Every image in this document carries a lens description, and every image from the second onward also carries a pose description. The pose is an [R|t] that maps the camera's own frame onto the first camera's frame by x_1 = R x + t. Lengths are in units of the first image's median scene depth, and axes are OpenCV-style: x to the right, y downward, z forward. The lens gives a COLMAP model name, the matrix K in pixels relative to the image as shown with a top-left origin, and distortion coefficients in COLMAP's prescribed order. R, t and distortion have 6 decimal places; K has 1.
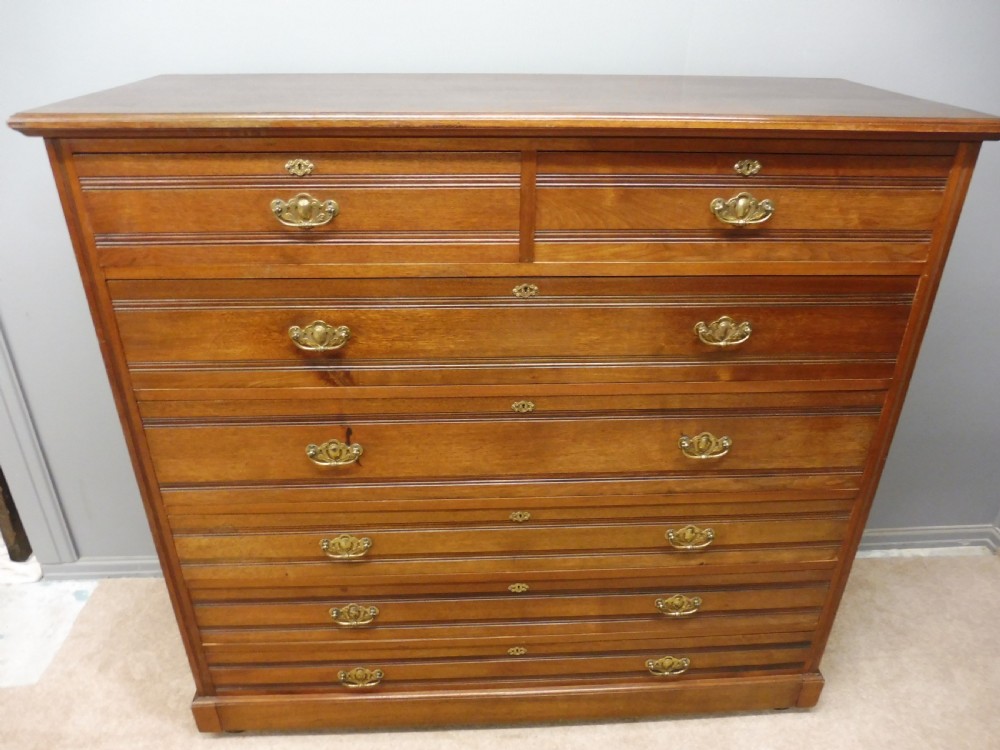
lens RADIAL K [[737.3, 0, 494.6], [0, 737.3, 375.1], [0, 0, 1]] dist [-0.047158, 0.025170]
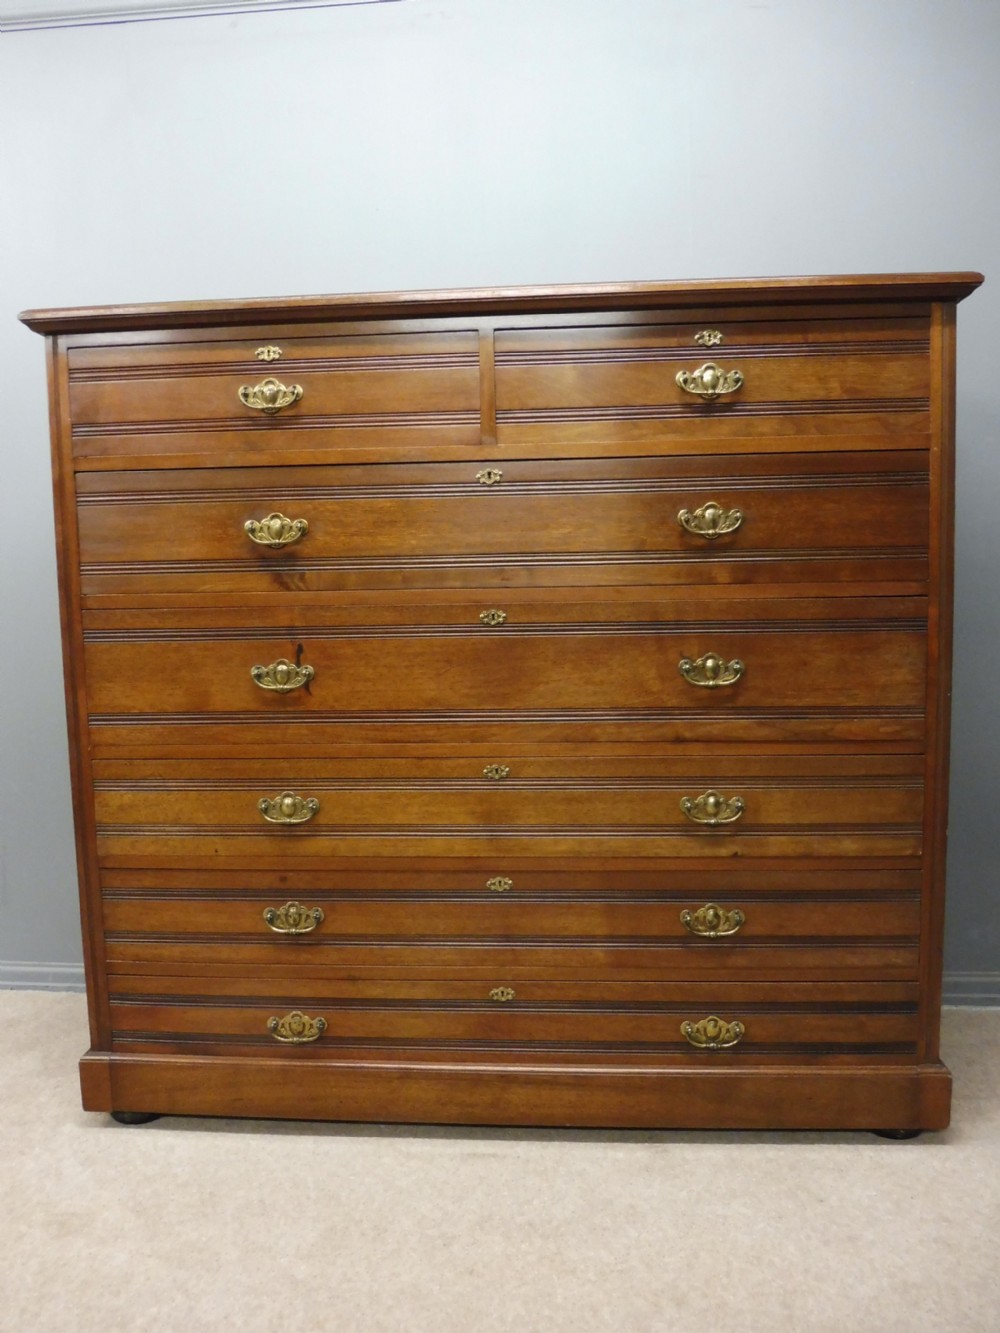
lens RADIAL K [[952.1, 0, 473.7], [0, 952.1, 644.6], [0, 0, 1]] dist [-0.036152, 0.004524]
pose [[0.991899, -0.018320, -0.125704, 0.157602], [-0.032242, 0.920836, -0.388616, 0.513615], [0.122872, 0.389521, 0.912785, -0.034620]]
